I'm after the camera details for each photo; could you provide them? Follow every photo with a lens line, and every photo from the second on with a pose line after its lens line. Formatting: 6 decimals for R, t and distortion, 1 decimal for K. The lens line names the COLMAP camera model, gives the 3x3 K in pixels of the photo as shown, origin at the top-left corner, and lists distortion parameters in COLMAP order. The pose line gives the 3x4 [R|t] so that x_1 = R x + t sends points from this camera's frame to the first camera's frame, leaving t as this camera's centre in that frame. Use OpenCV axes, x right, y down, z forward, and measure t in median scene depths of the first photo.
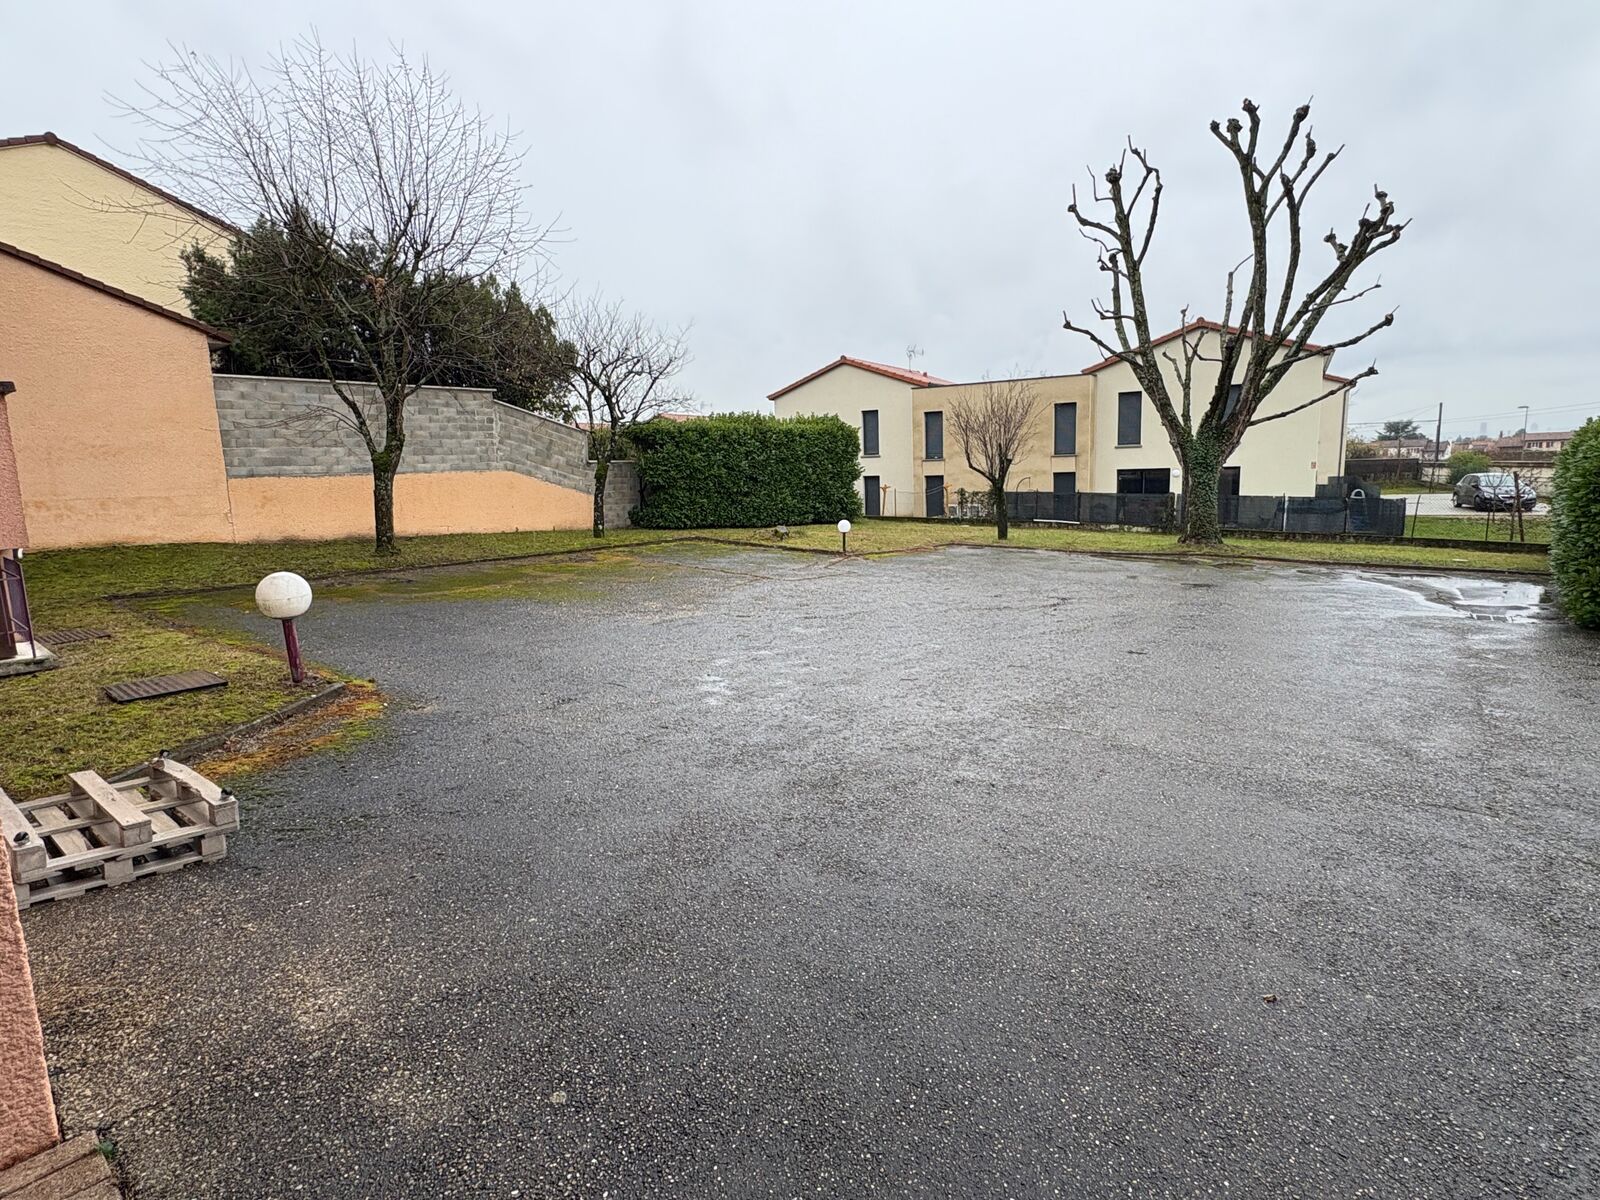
lens RADIAL K [[843.3, 0, 800.3], [0, 843.3, 600.7], [0, 0, 1]] dist [-0.001562, 0.001019]
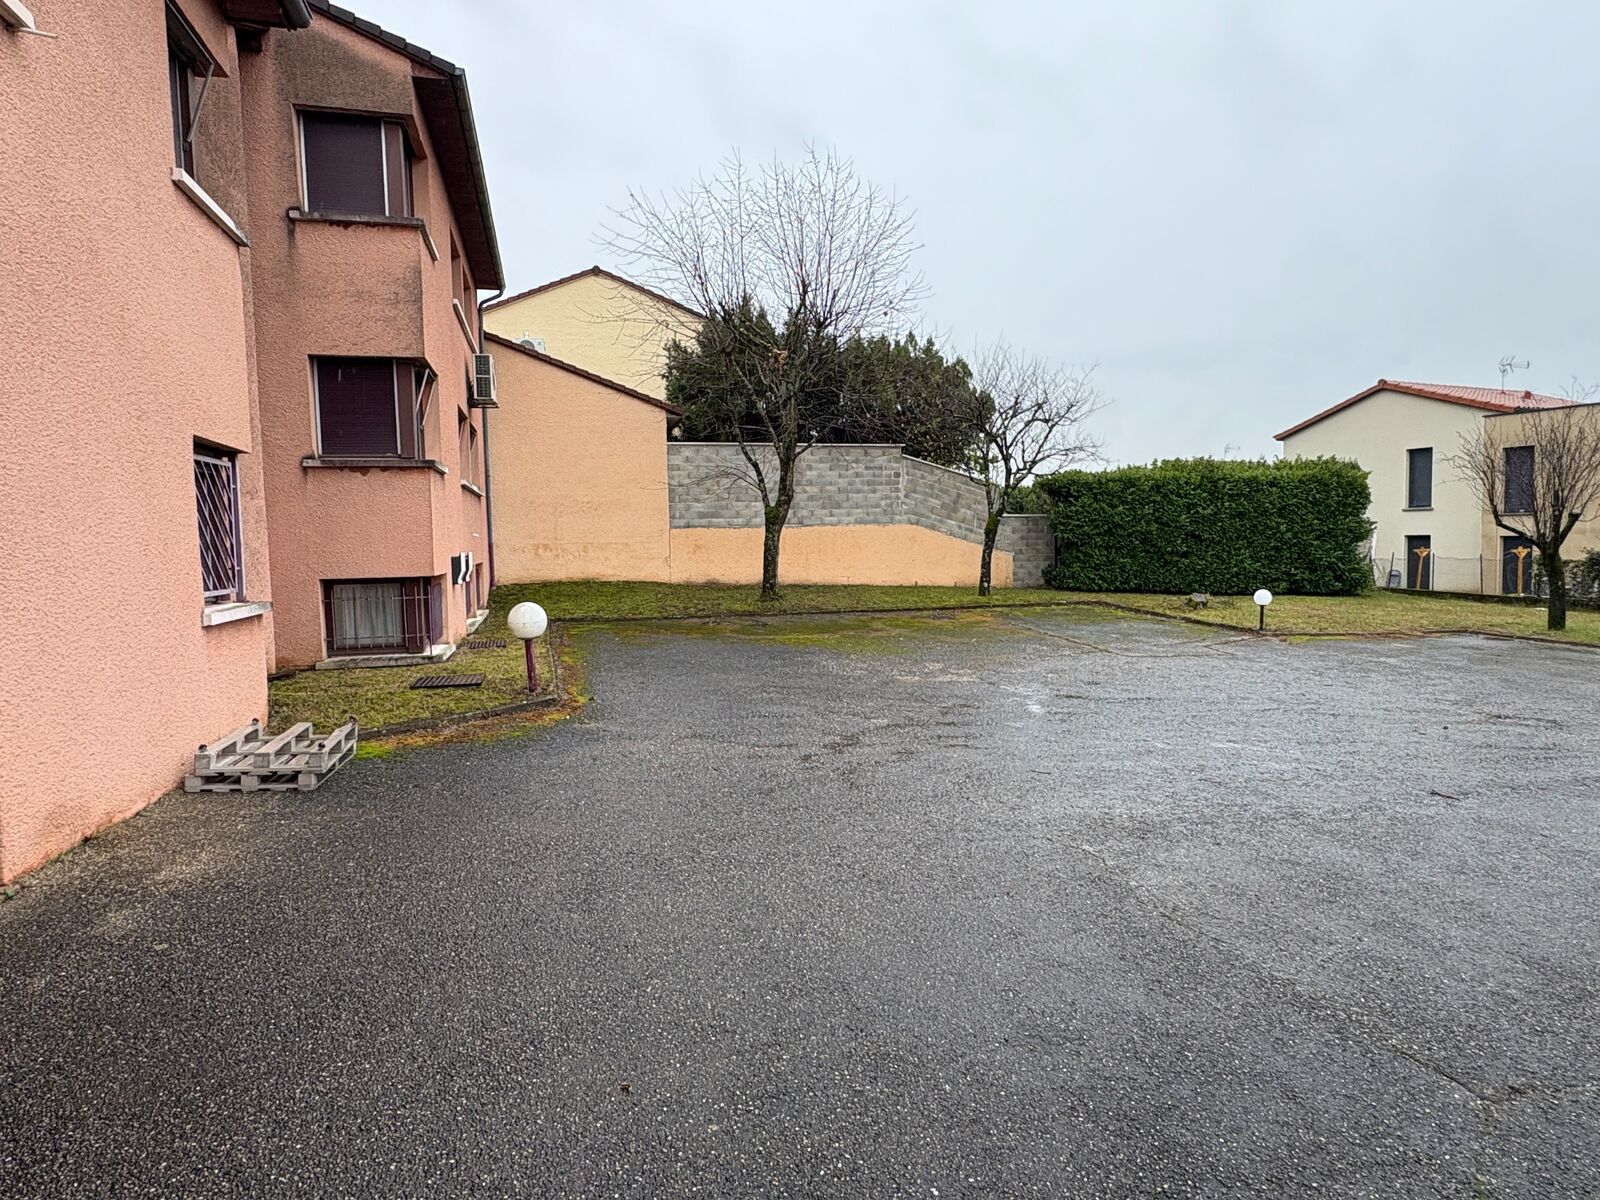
lens RADIAL K [[938.0, 0, 801.0], [0, 938.0, 599.2], [0, 0, 1]] dist [-0.000249, -0.000030]
pose [[0.815061, 0.054709, -0.576786, 0.206181], [-0.096920, 0.994378, -0.042640, -0.007079], [0.571211, 0.090657, 0.815782, 0.033219]]
